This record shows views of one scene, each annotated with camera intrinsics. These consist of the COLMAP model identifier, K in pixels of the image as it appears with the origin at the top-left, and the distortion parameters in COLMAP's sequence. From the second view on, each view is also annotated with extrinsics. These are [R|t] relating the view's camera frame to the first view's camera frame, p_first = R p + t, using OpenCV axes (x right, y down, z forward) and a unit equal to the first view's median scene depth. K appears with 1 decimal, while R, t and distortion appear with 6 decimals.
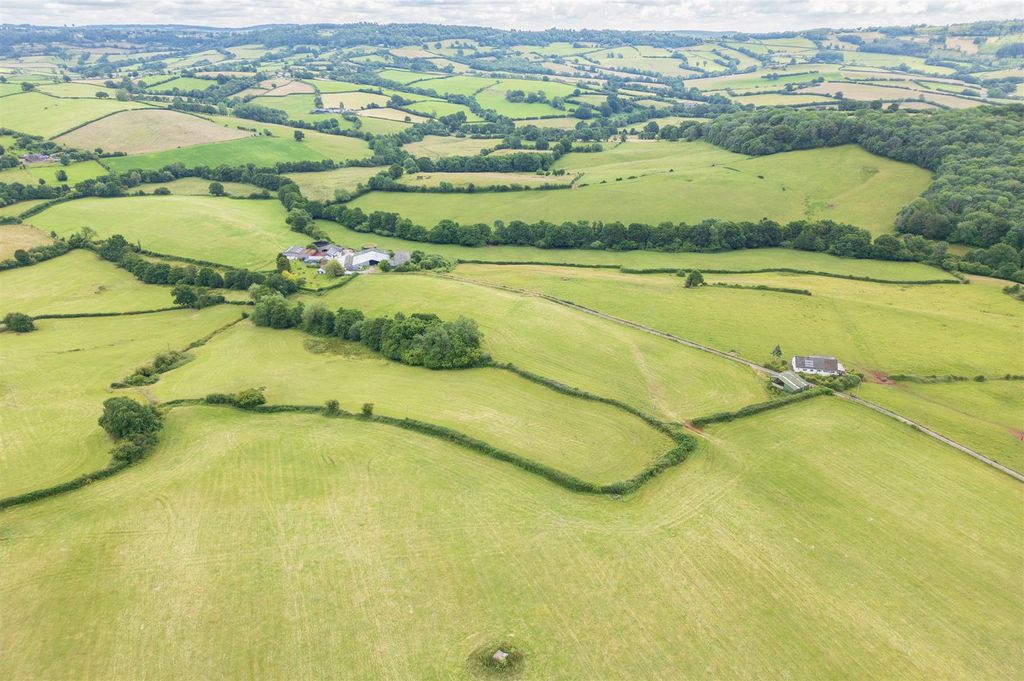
lens RADIAL K [[719.4, 0, 512.0], [0, 719.4, 340.5], [0, 0, 1]] dist [0.090181, -0.087061]
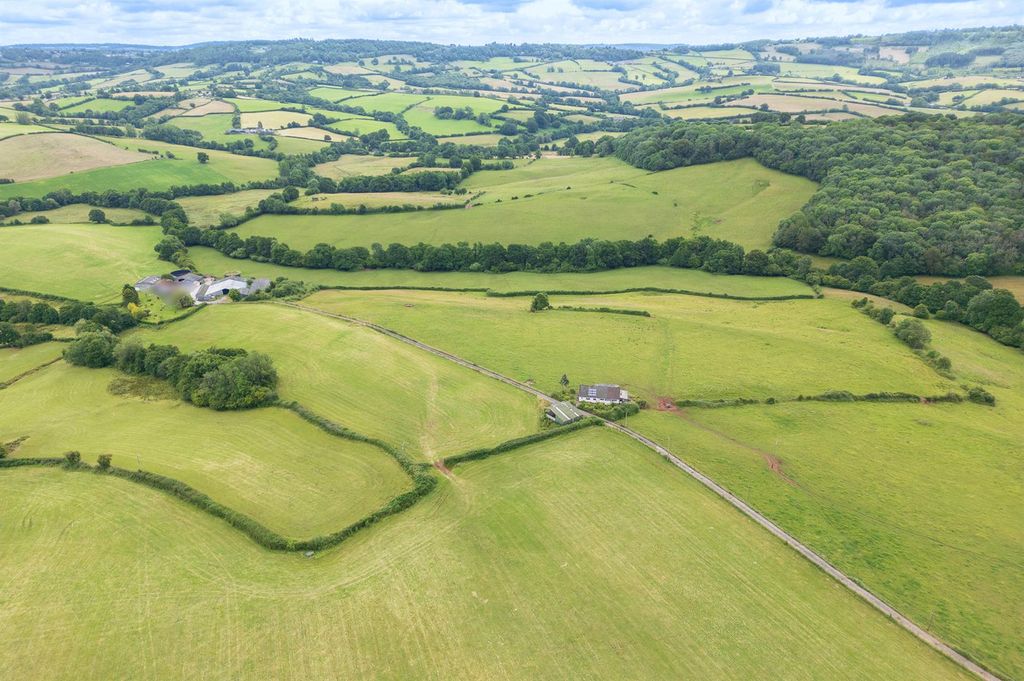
lens RADIAL K [[717.2, 0, 512.5], [0, 717.2, 374.8], [0, 0, 1]] dist [0.084770, -0.076583]
pose [[0.998399, -0.033509, 0.045575, 0.087611], [0.032421, 0.999176, 0.024413, -0.006290], [-0.046355, -0.022896, 0.998663, 0.016437]]
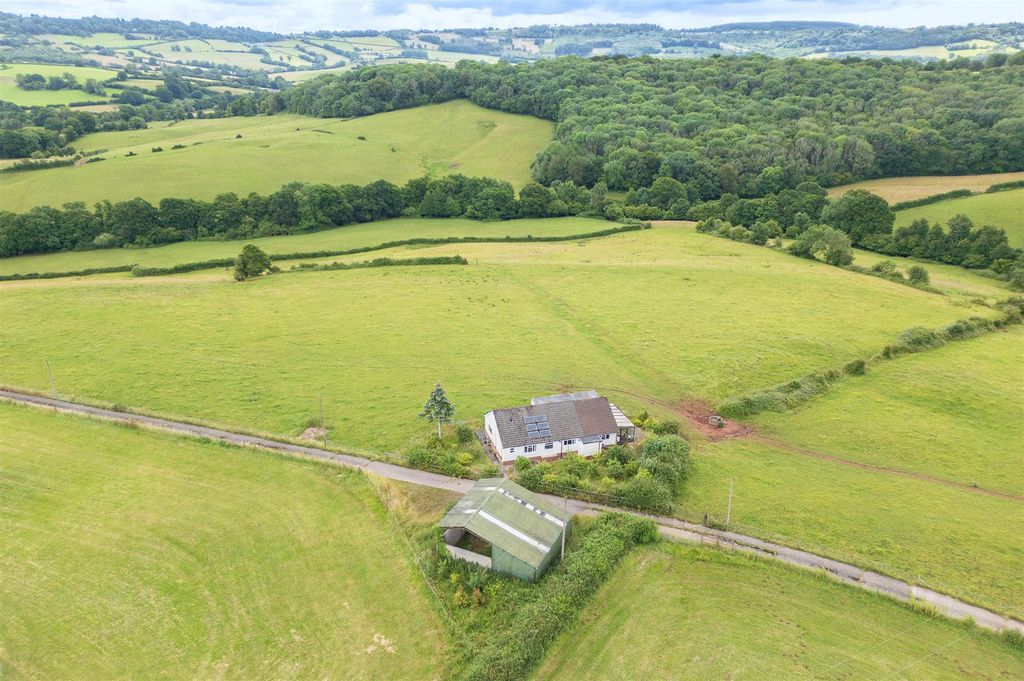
lens RADIAL K [[717.2, 0, 512.5], [0, 717.2, 374.8], [0, 0, 1]] dist [0.084770, -0.076583]
pose [[0.874374, -0.195157, 0.444280, 0.089830], [0.185262, 0.980465, 0.066075, -0.004331], [-0.448496, 0.024534, 0.893448, 0.246716]]
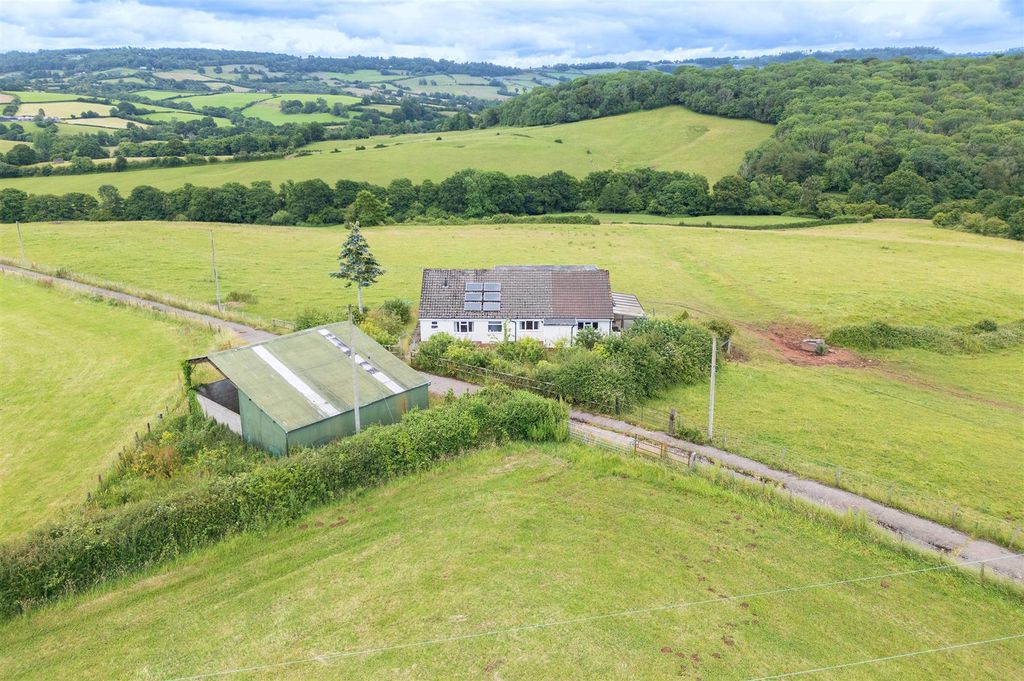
lens RADIAL K [[764.2, 0, 512.0], [0, 764.2, 340.5], [0, 0, 1]] dist [0.087364, -0.078412]
pose [[0.978349, -0.069976, 0.194772, 0.126787], [0.085763, 0.993577, -0.073825, 0.020694], [-0.188355, 0.088931, 0.978066, 0.268271]]
